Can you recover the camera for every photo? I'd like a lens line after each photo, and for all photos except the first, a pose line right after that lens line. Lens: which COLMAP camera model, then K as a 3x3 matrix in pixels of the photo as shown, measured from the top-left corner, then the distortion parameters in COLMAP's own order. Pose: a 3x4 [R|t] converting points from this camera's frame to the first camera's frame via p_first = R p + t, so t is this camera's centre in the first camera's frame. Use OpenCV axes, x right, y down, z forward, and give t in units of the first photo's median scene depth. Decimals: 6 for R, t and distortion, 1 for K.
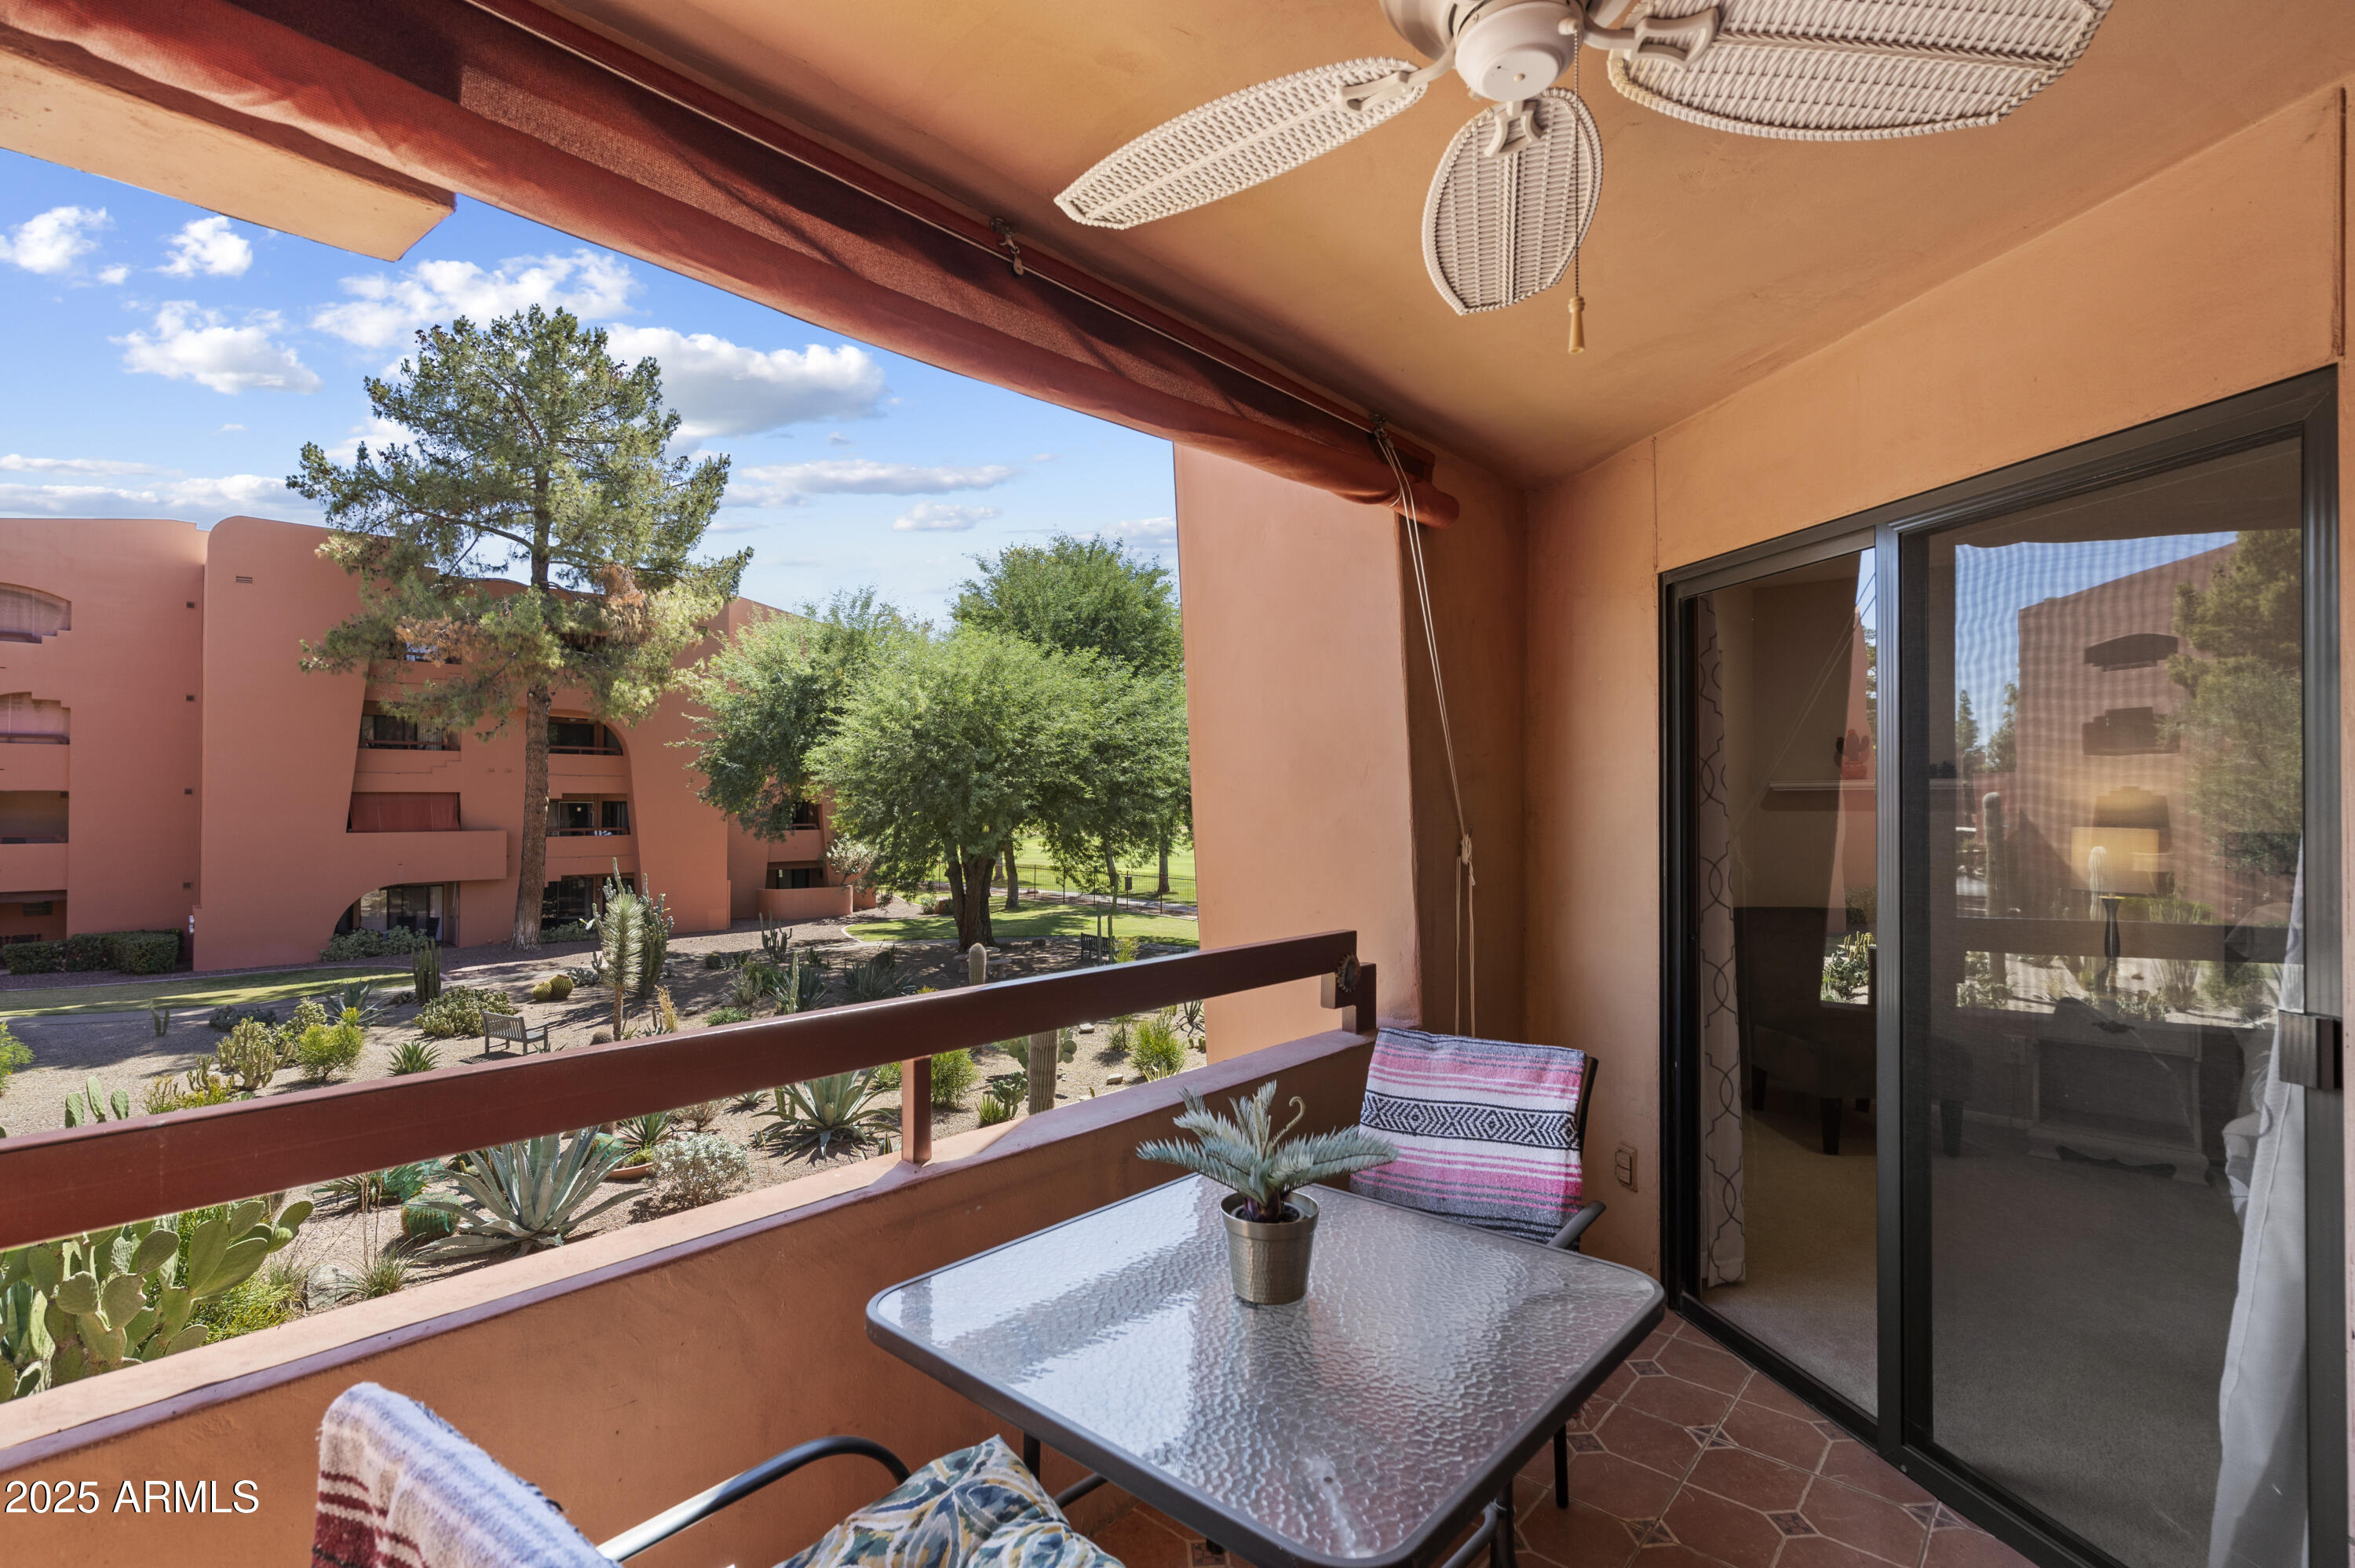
lens RADIAL K [[1077.6, 0, 1165.7], [0, 1077.6, 787.2], [0, 0, 1]] dist [0.002327, 0.000351]
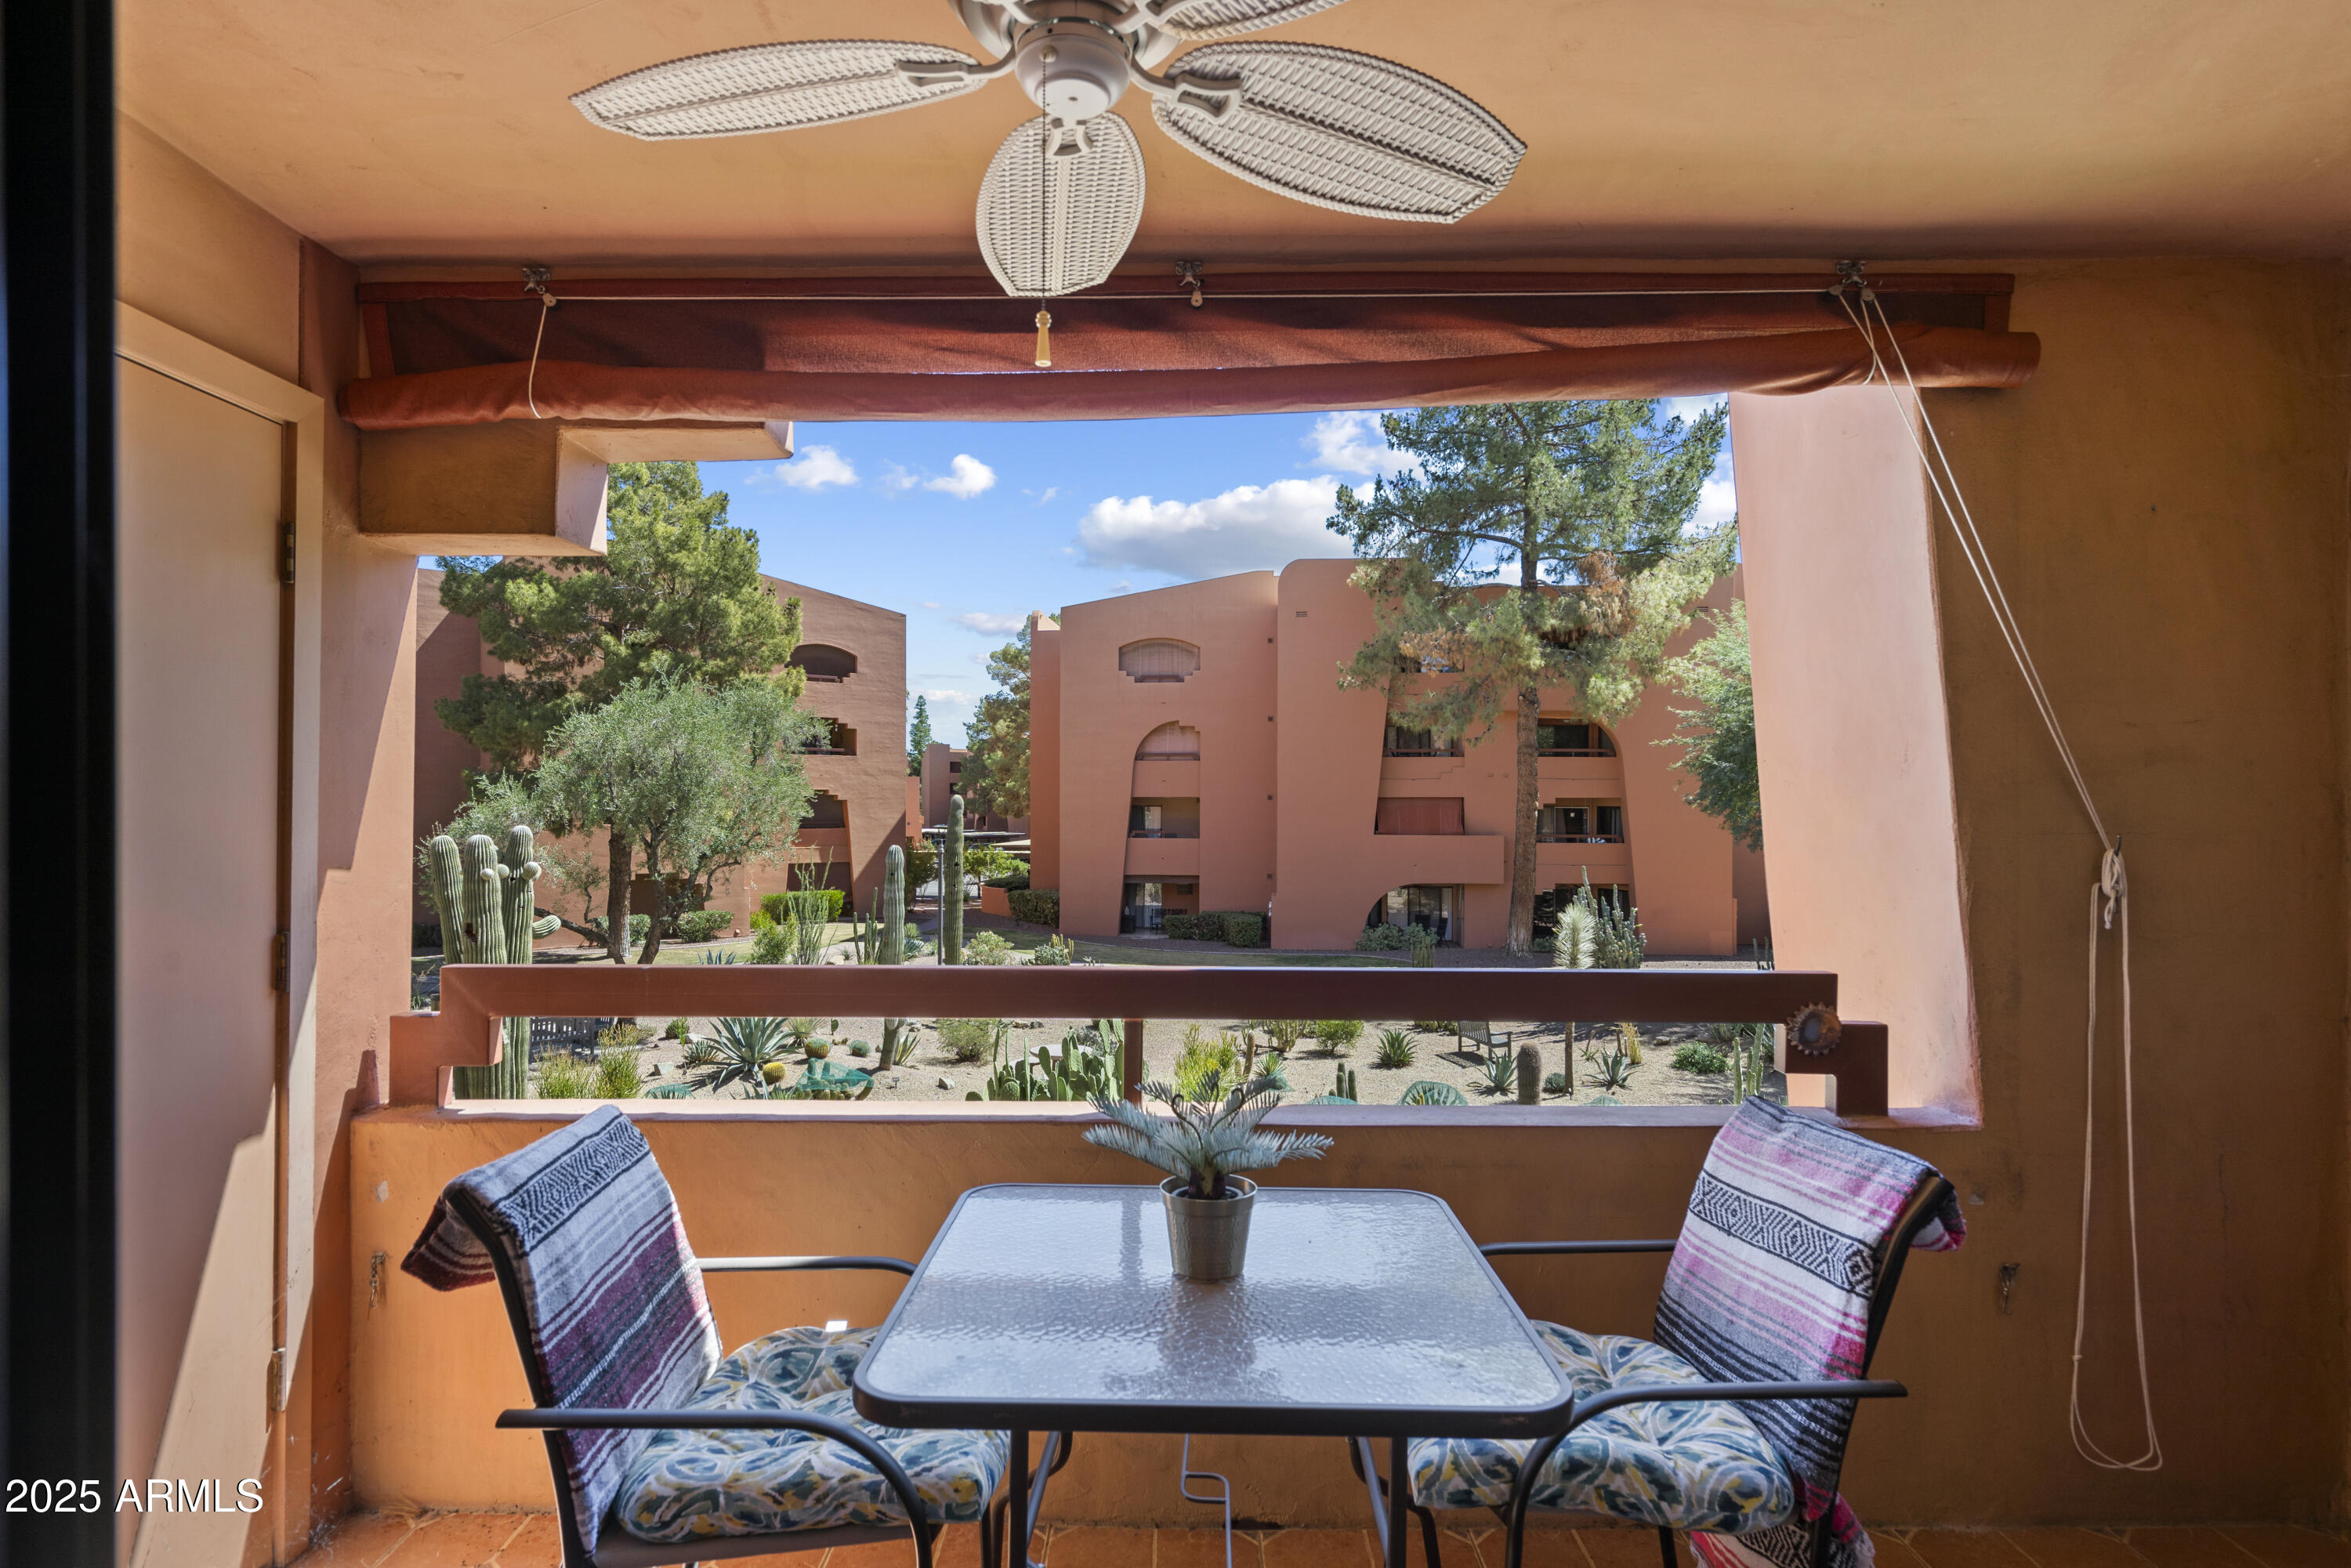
lens RADIAL K [[1238.9, 0, 1163.1], [0, 1238.9, 800.3], [0, 0, 1]] dist [-0.000394, 0.000448]
pose [[0.662740, -0.001795, -0.748847, 0.043620], [0.007371, 0.999964, 0.004127, 0.000742], [0.748813, -0.008255, 0.662730, 0.008961]]
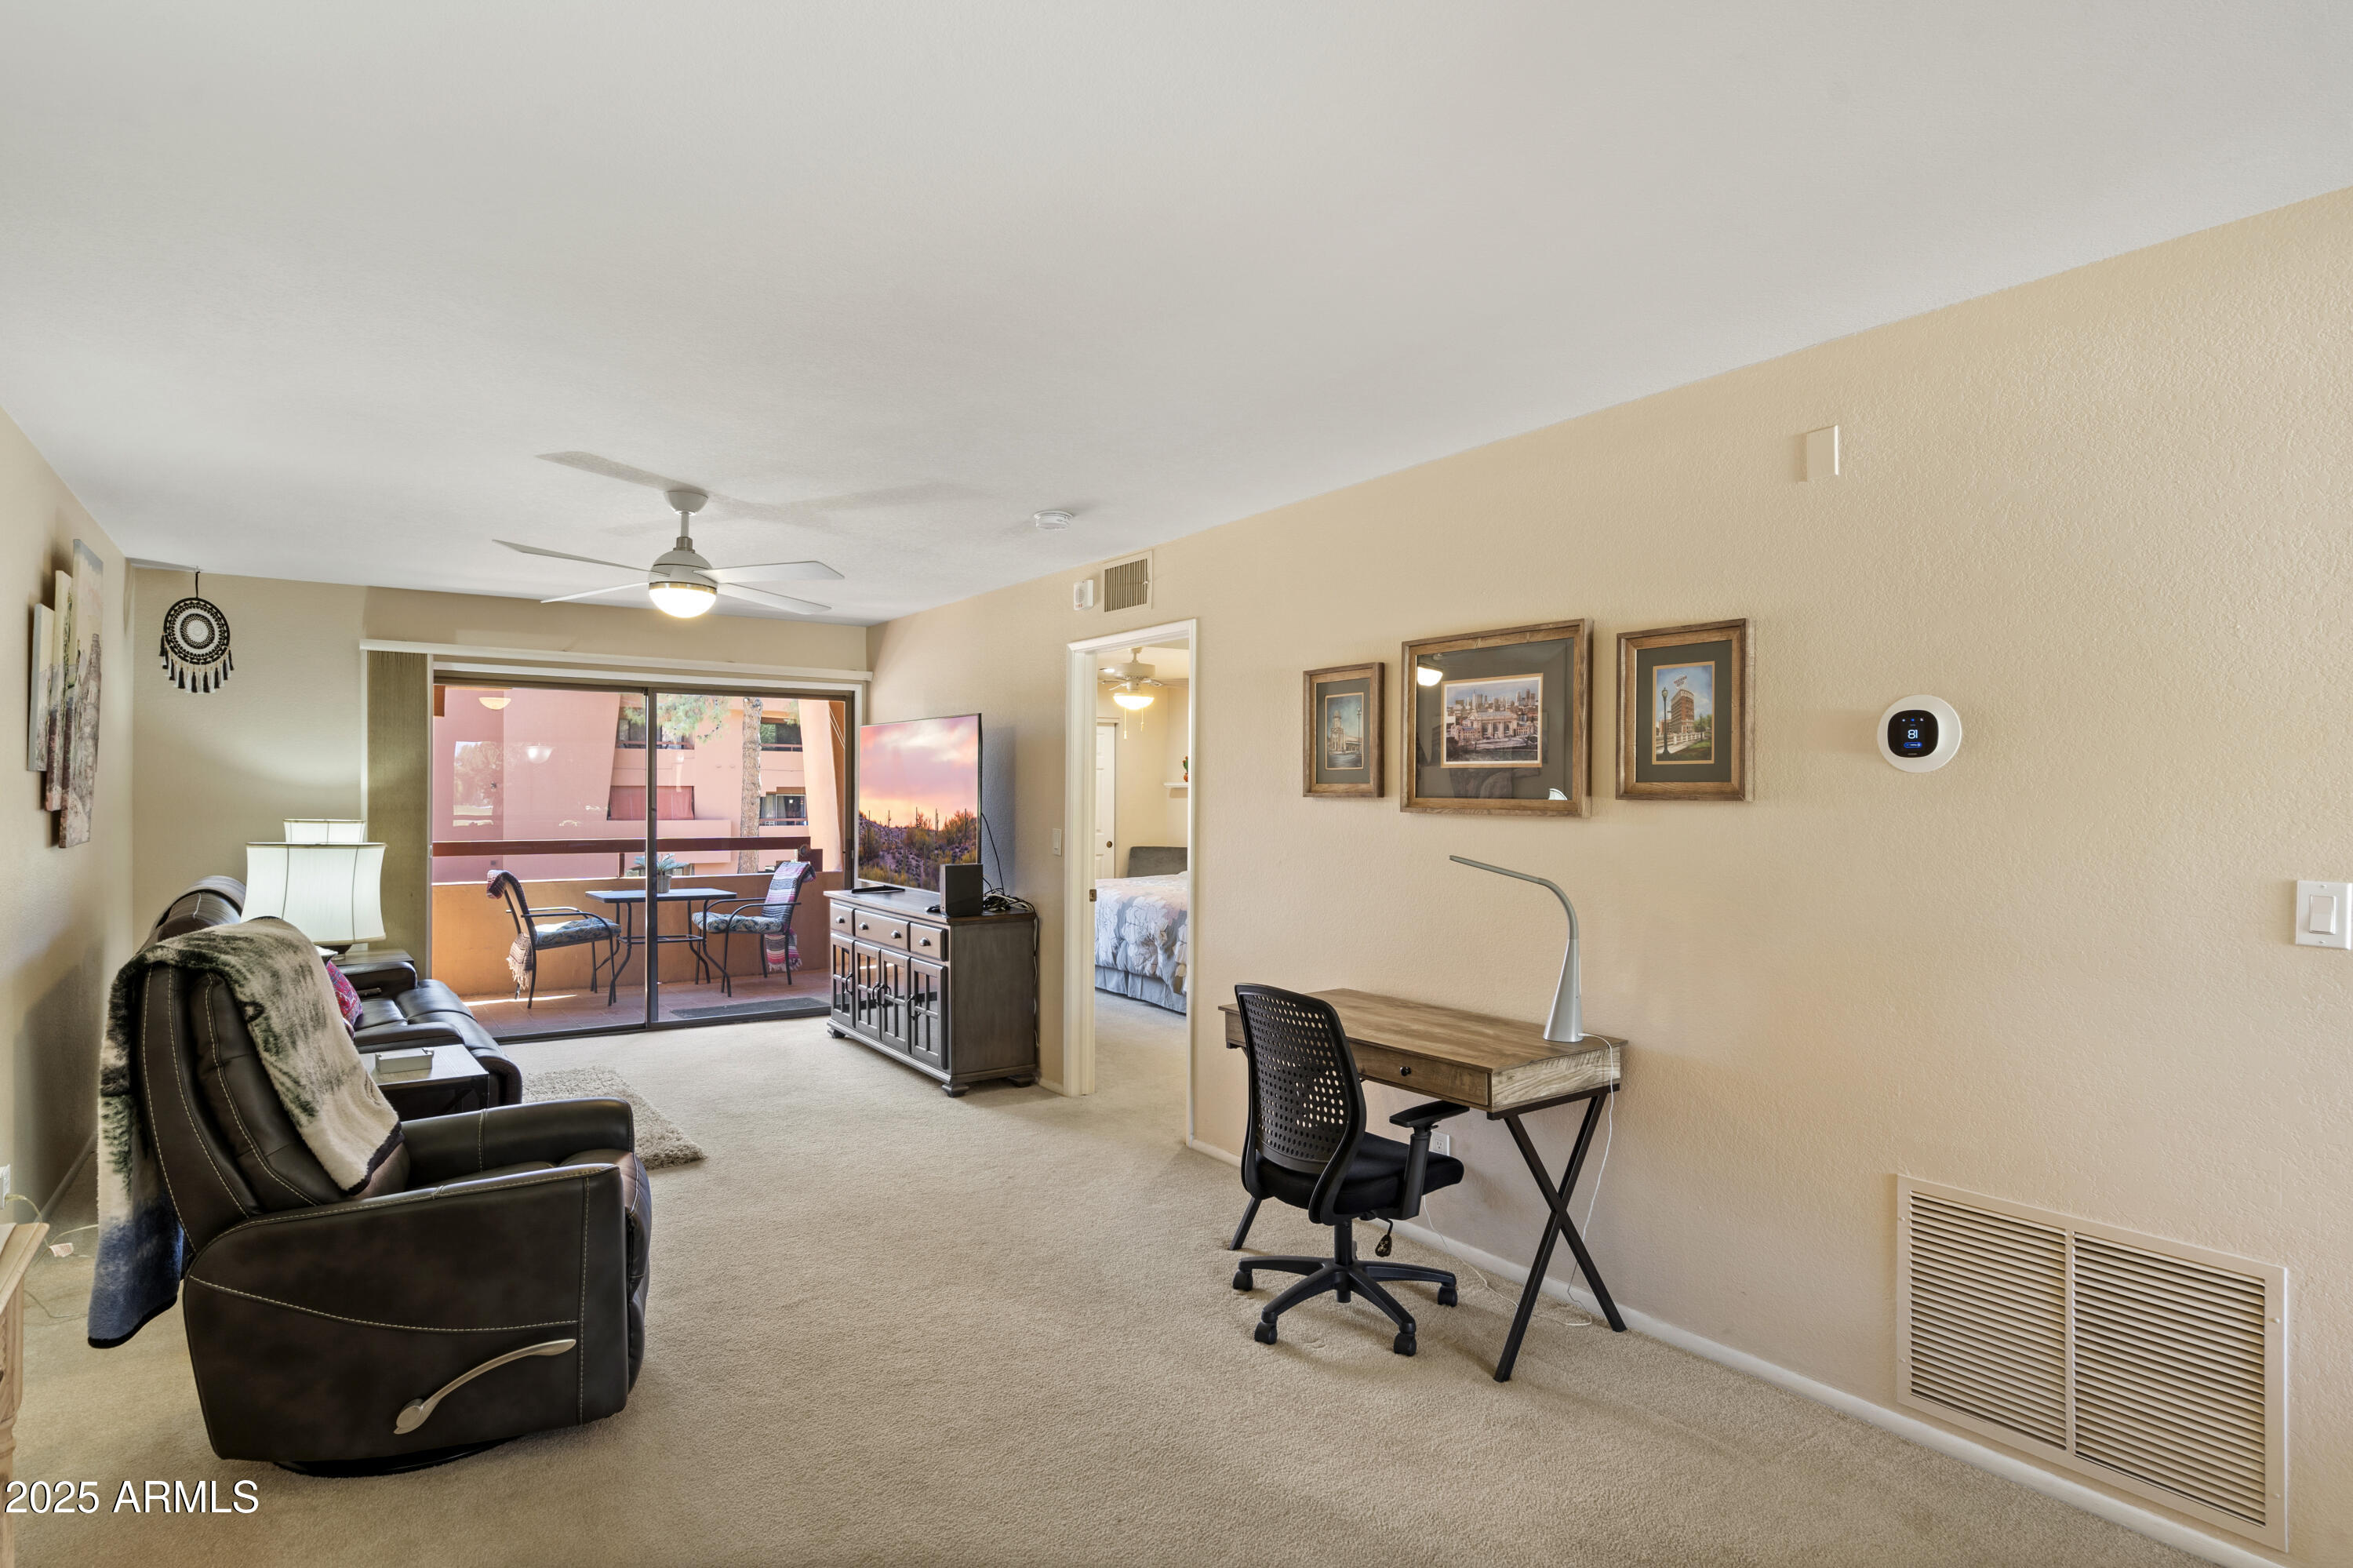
lens RADIAL K [[1237.2, 0, 1176.5], [0, 1237.2, 784.0], [0, 0, 1]] dist [-0.000358, -0.000724]
pose [[0.972985, -0.002219, -0.230860, 0.166655], [0.003353, 0.999984, 0.004520, -0.001889], [0.230846, -0.005172, 0.972977, -0.177051]]
